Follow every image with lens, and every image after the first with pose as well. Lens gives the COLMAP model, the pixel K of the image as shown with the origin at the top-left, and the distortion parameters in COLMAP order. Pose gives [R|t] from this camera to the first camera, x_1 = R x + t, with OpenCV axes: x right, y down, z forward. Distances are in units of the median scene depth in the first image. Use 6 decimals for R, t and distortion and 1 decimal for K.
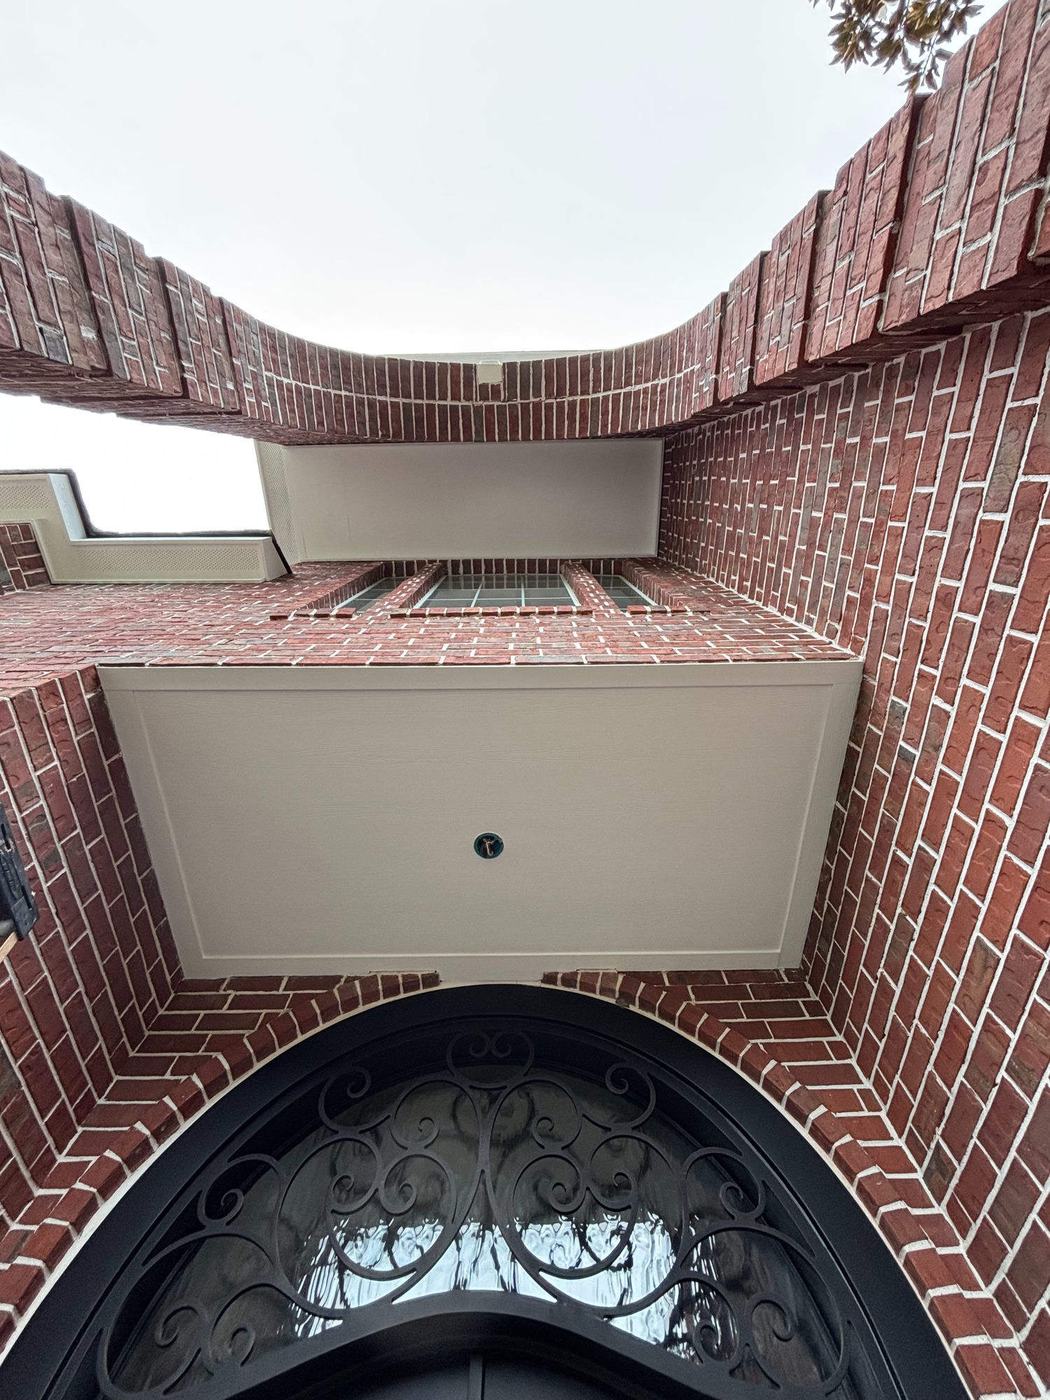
lens RADIAL K [[564.8, 0, 525.3], [0, 564.8, 701.9], [0, 0, 1]] dist [-0.001749, -0.000200]
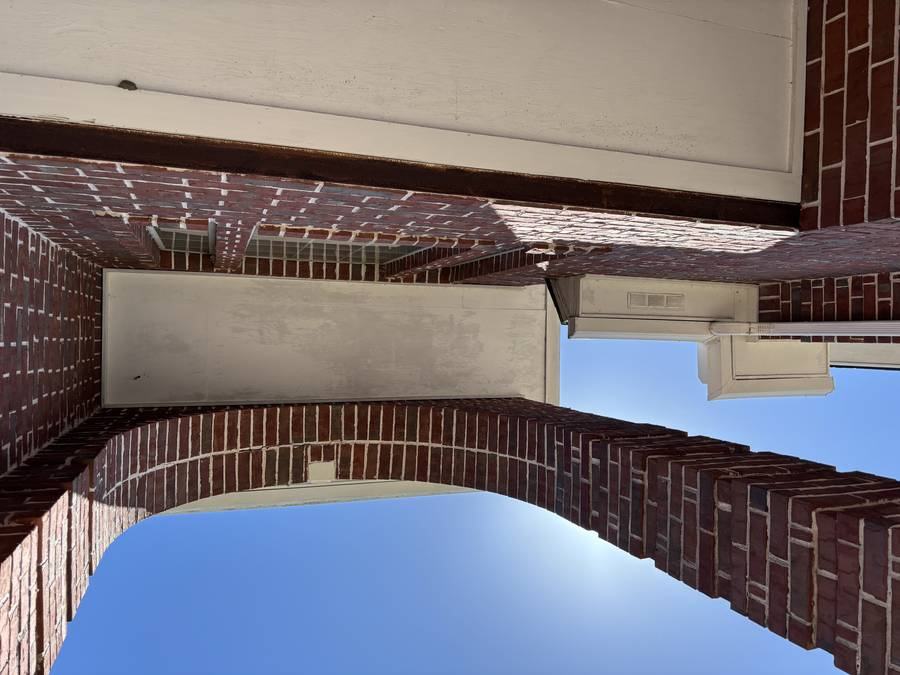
lens RADIAL K [[678.1, 0, 449.4], [0, 678.1, 333.2], [0, 0, 1]] dist [0.038885, -0.033345]
pose [[-0.940171, -0.028850, -0.339480, 0.141707], [0.146515, -0.933805, -0.326407, 0.040836], [-0.307591, -0.356617, 0.882163, 0.012147]]
